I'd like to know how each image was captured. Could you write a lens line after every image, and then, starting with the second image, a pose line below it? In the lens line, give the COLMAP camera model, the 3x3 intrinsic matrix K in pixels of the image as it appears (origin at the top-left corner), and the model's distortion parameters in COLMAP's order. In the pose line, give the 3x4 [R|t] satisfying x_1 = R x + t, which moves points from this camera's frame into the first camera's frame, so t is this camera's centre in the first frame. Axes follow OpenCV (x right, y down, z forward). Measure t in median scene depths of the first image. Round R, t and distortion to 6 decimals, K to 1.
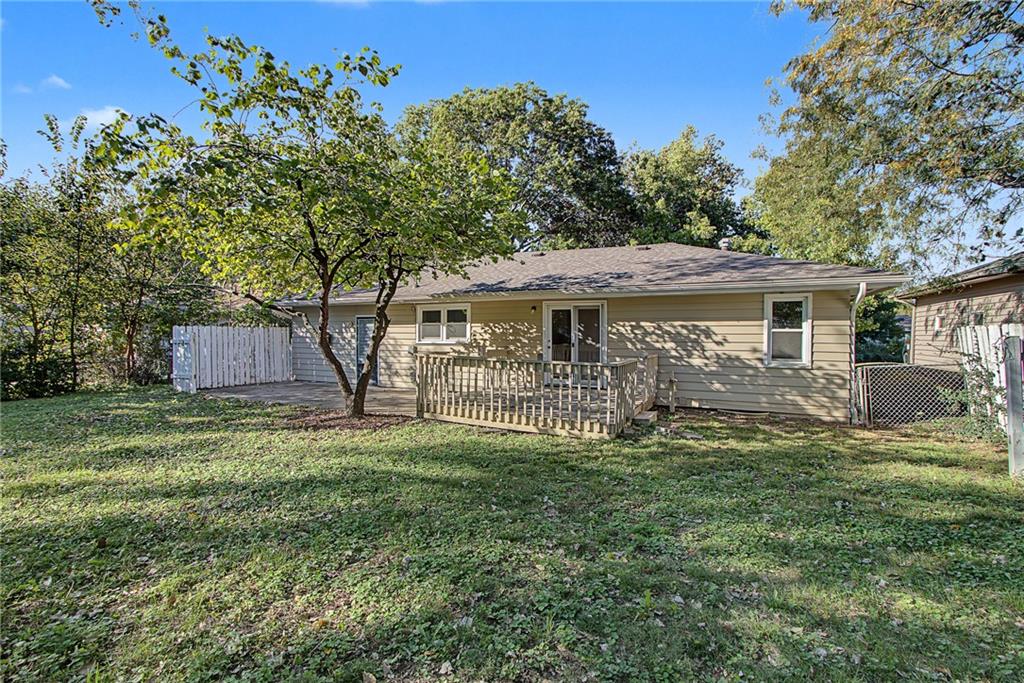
lens RADIAL K [[479.6, 0, 512.0], [0, 479.6, 341.5], [0, 0, 1]] dist [-0.024224, 0.024309]
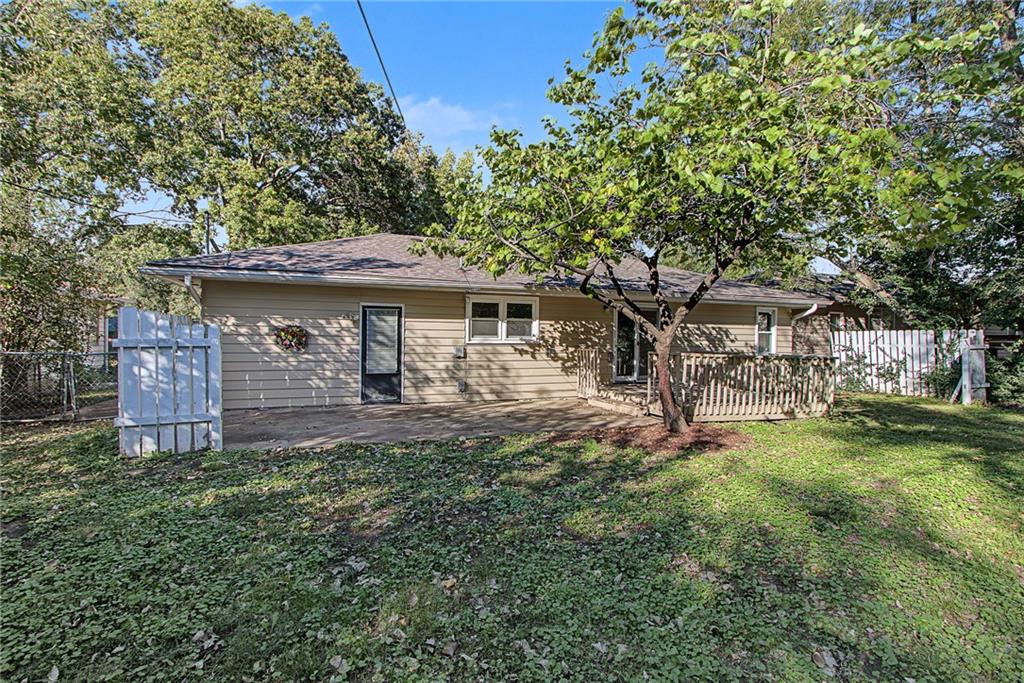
lens RADIAL K [[479.6, 0, 512.0], [0, 479.6, 341.5], [0, 0, 1]] dist [-0.024224, 0.024309]
pose [[0.679349, -0.009206, 0.733758, -0.784549], [-0.001467, 0.999902, 0.013904, -0.010815], [-0.733814, -0.010522, 0.679269, 0.442497]]
